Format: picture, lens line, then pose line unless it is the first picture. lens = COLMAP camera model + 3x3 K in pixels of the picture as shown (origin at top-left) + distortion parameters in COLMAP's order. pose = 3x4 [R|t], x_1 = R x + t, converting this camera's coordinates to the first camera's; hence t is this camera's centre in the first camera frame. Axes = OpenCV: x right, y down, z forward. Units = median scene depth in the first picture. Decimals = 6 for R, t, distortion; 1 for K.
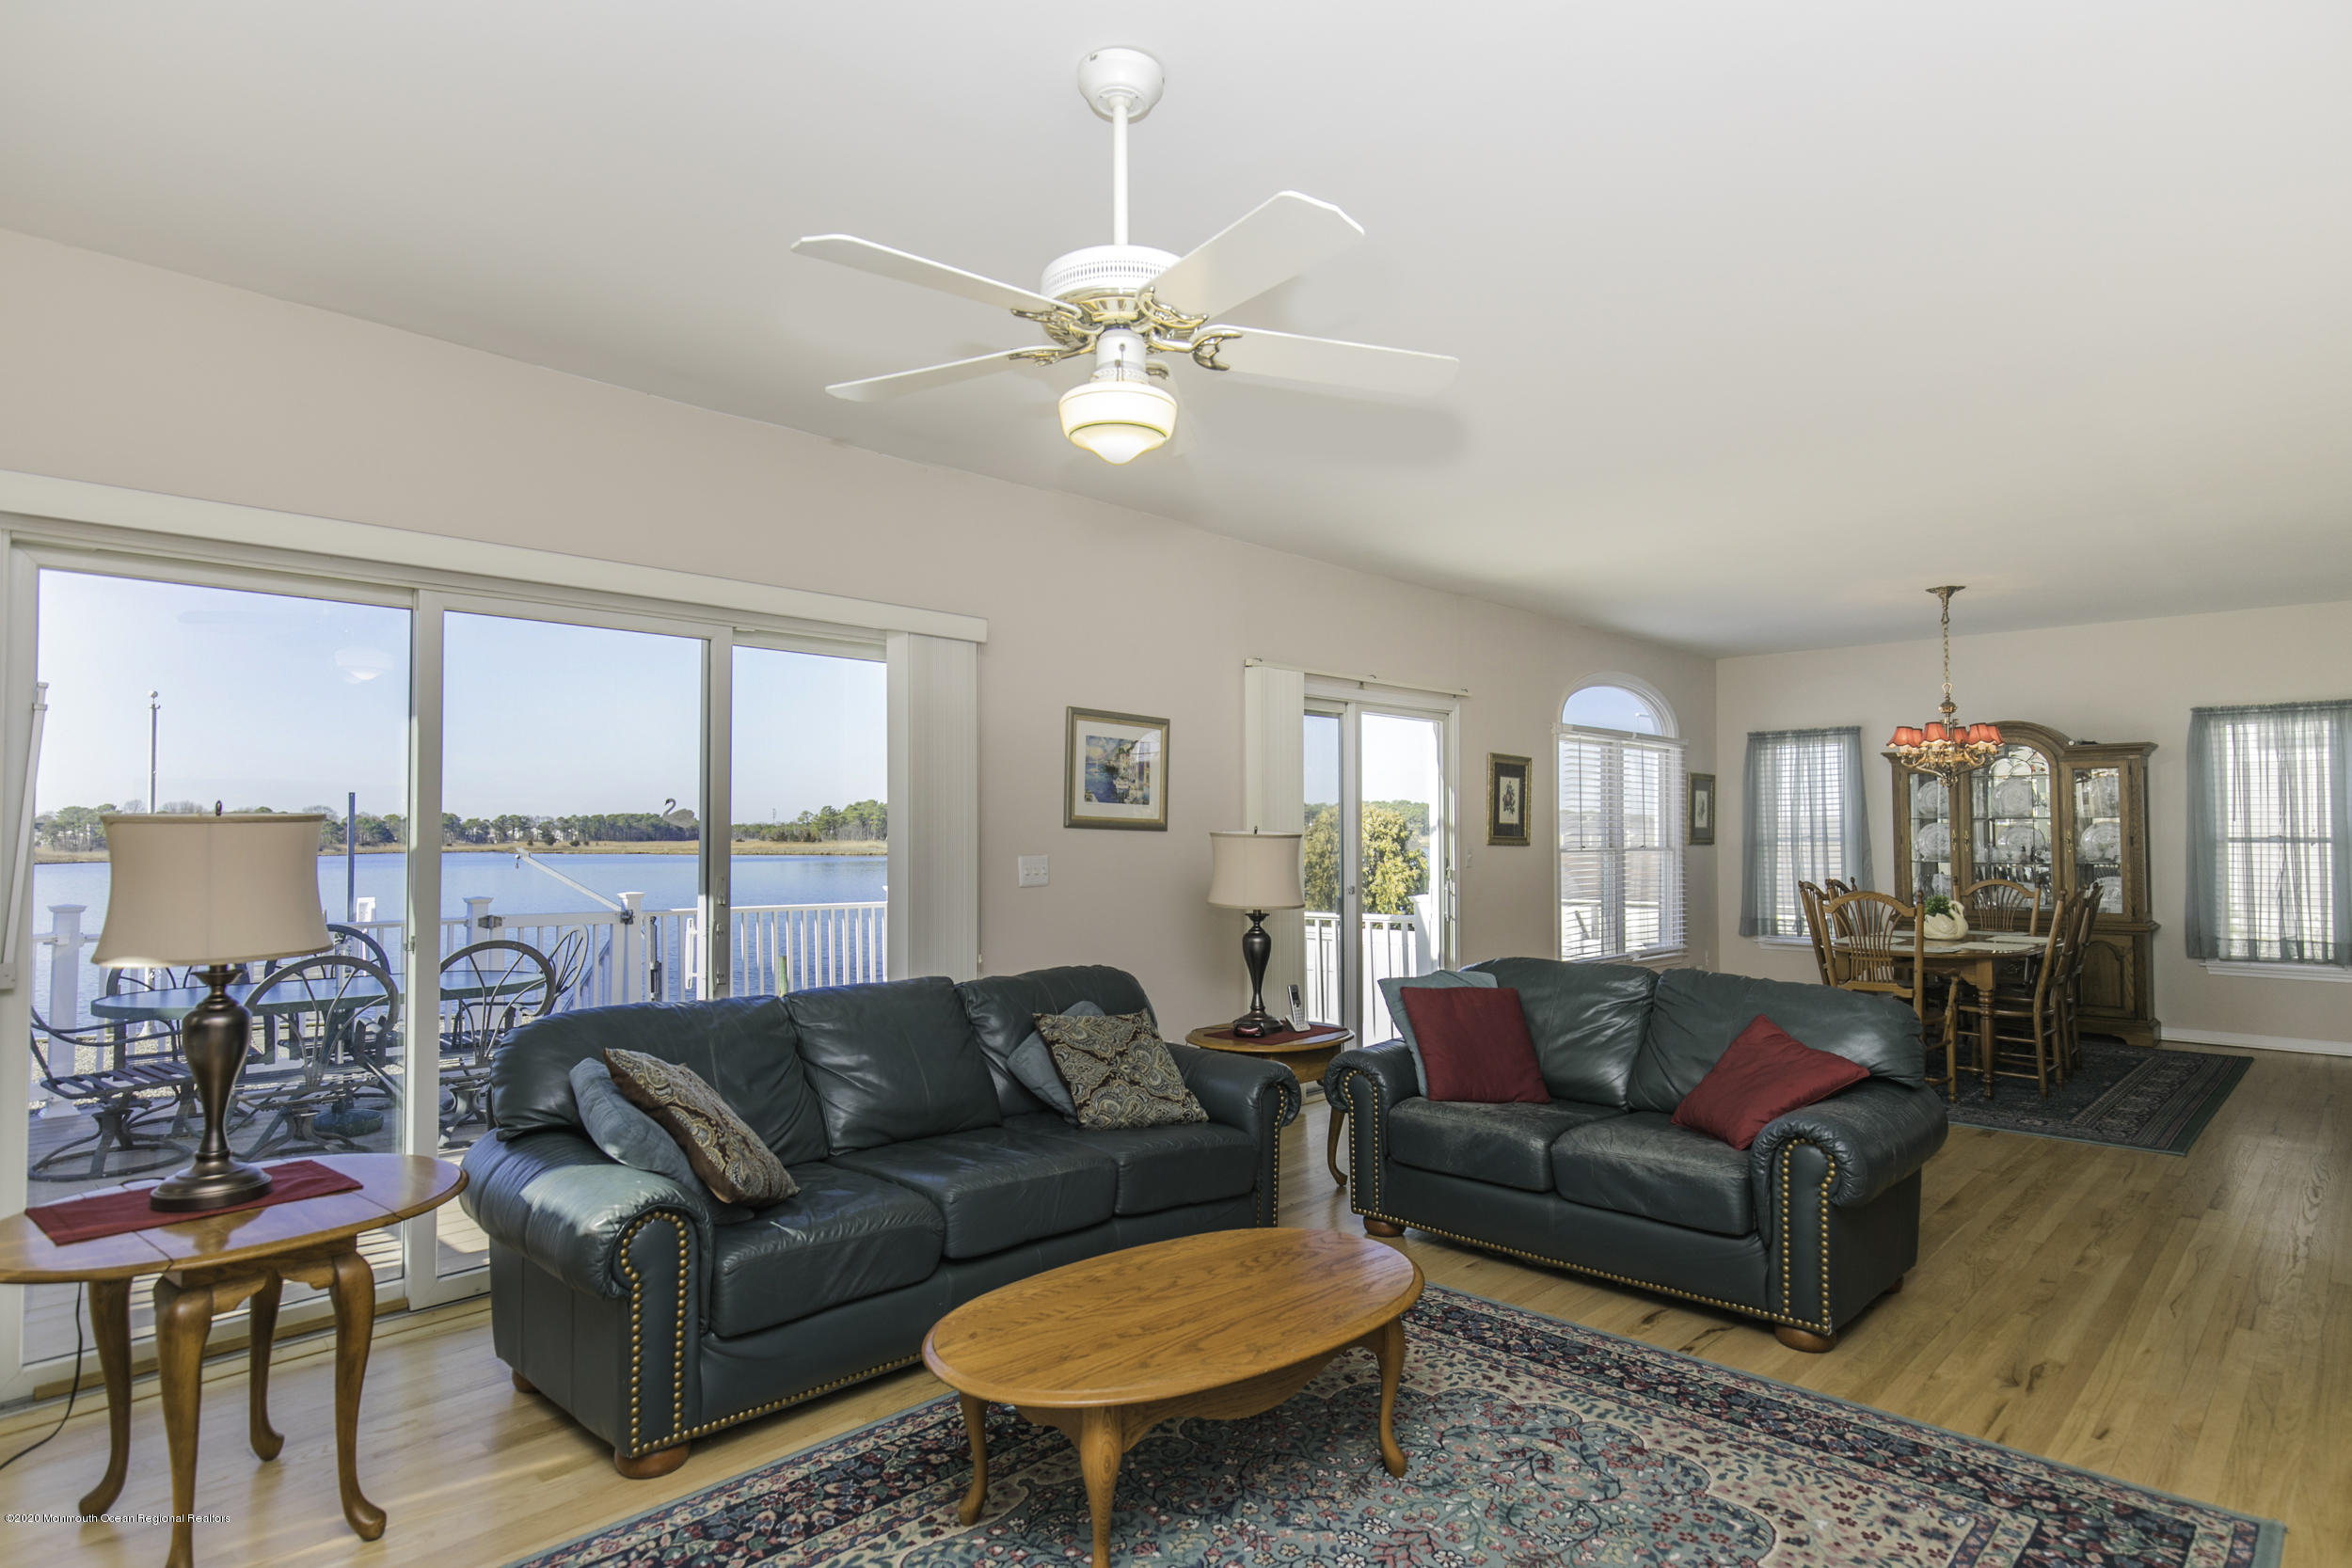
lens RADIAL K [[1324.4, 0, 1169.4], [0, 1324.4, 787.5], [0, 0, 1]] dist [-0.000809, 0.000435]
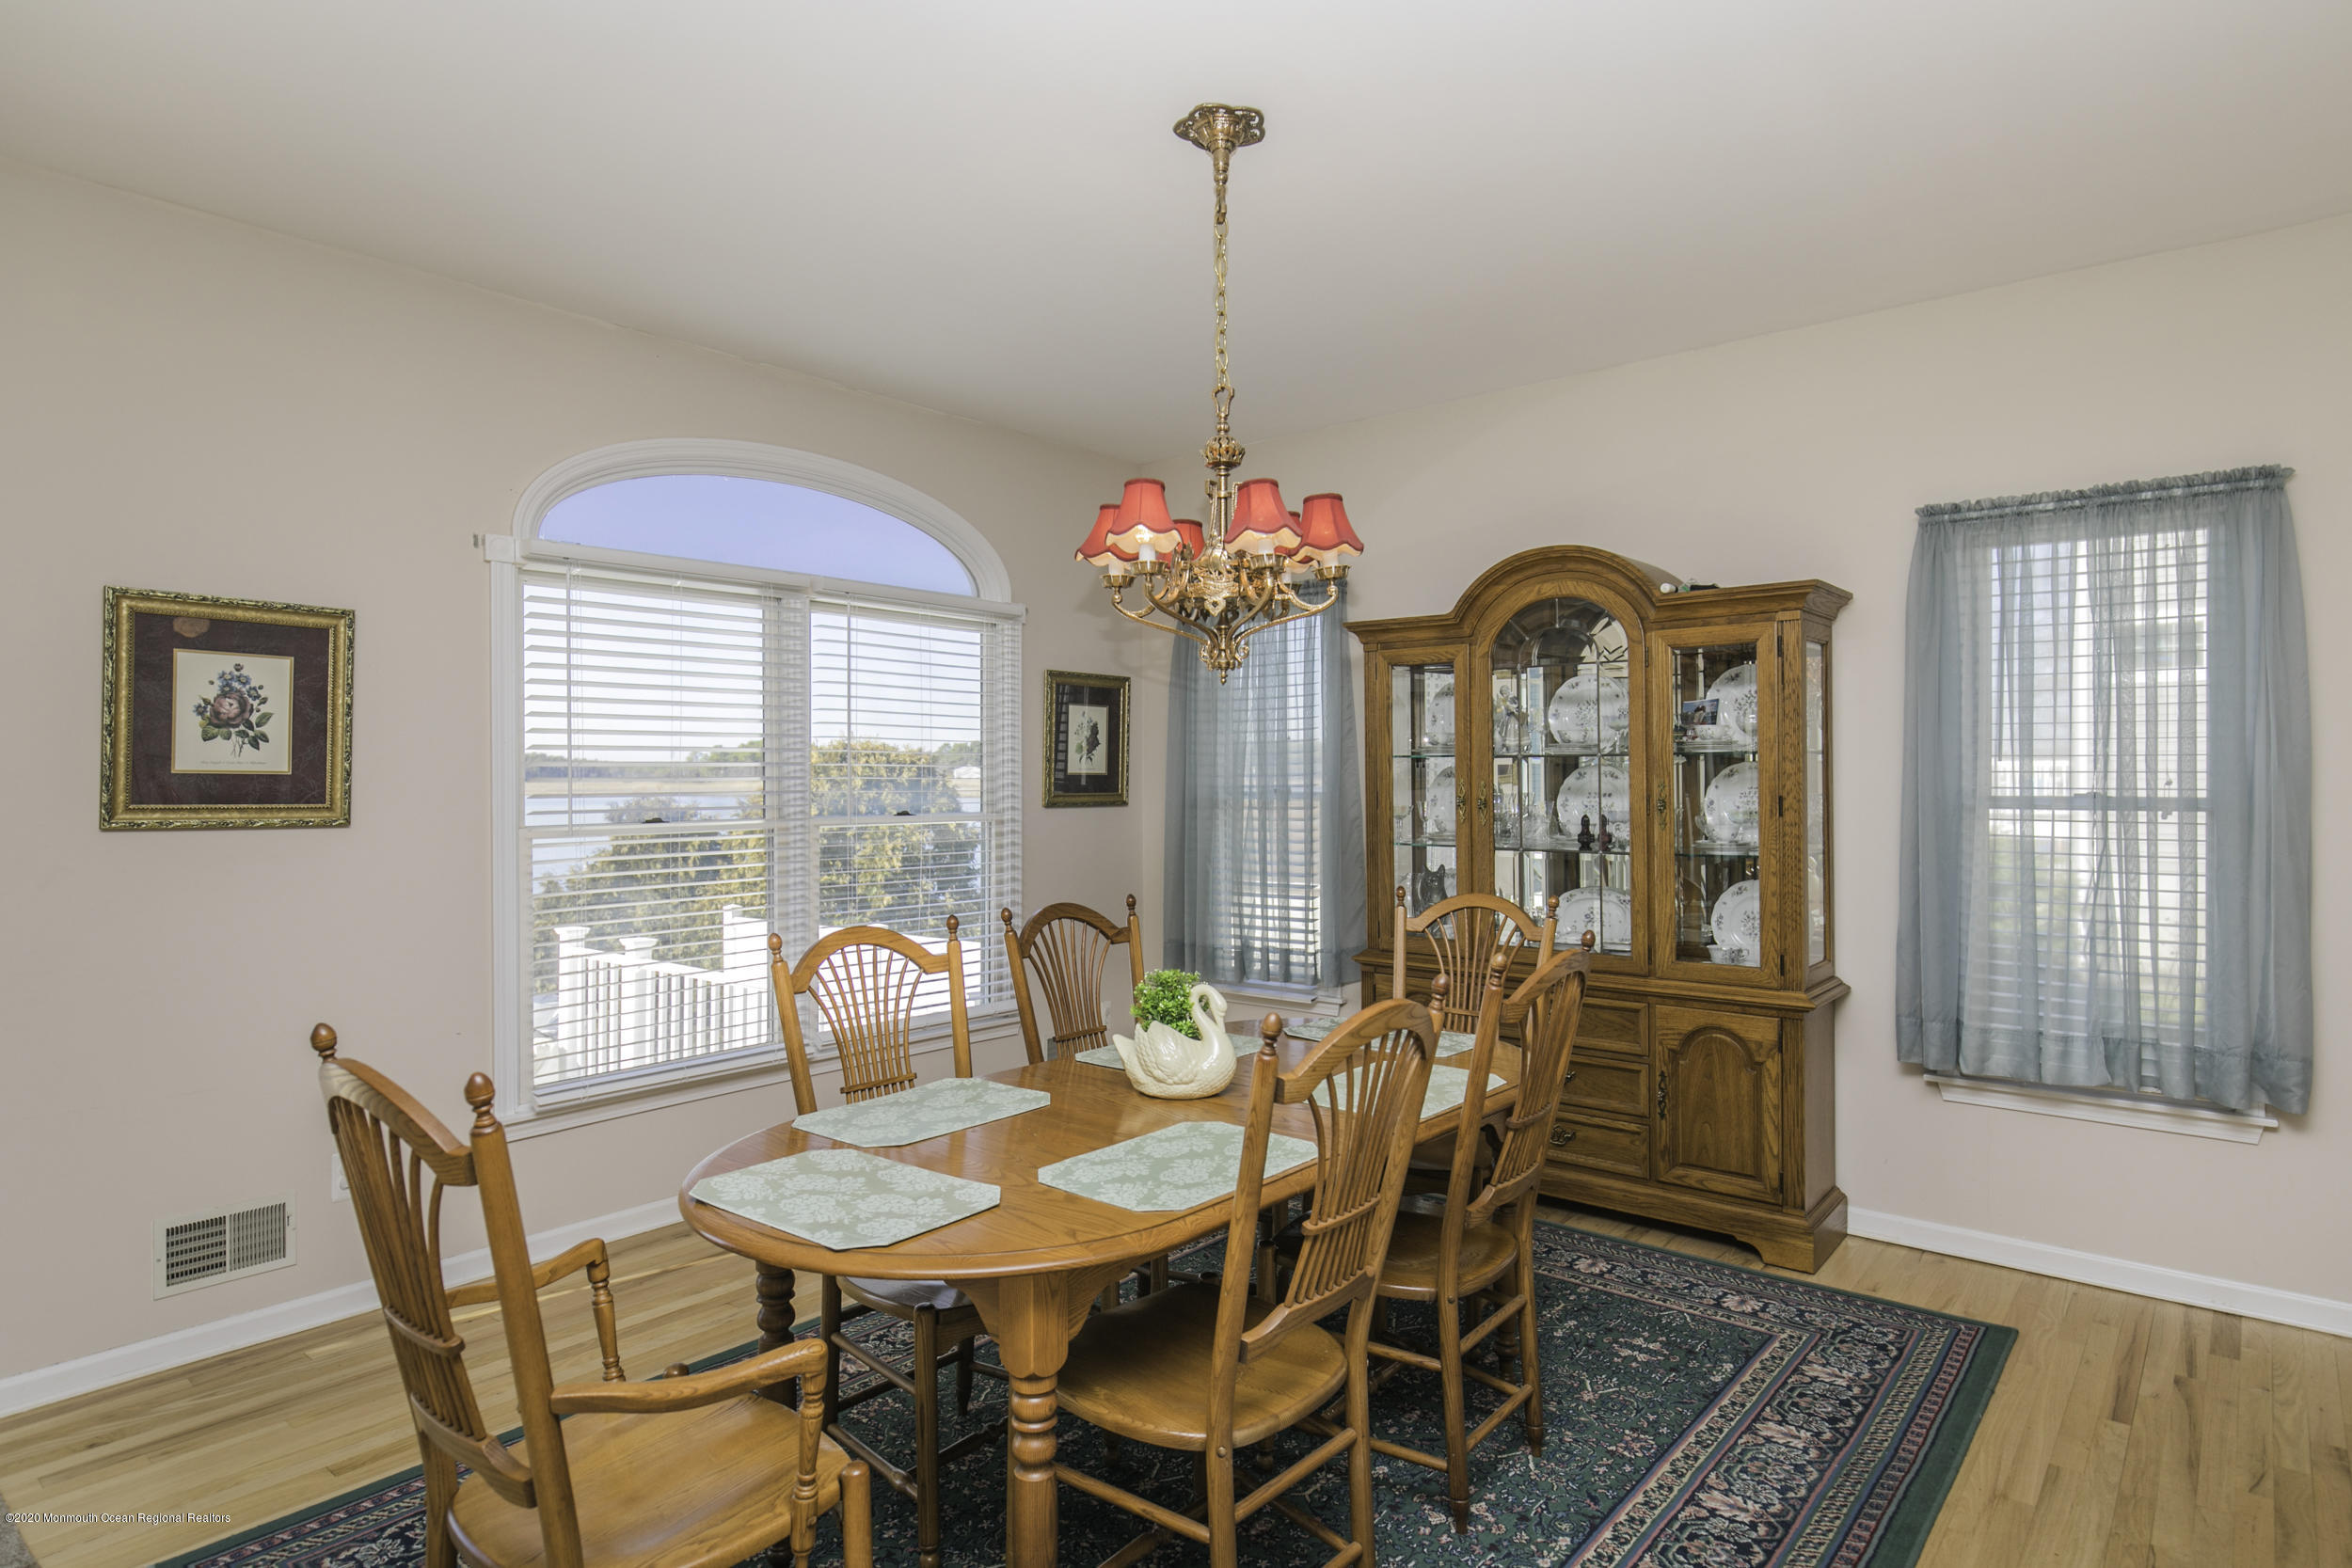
lens RADIAL K [[1324.4, 0, 1181.9], [0, 1324.4, 779.0], [0, 0, 1]] dist [-0.000809, 0.000435]
pose [[0.997478, -0.004238, 0.070855, 0.501451], [0.001979, 0.999489, 0.031918, 0.016961], [-0.070954, -0.031697, 0.996976, 0.579417]]
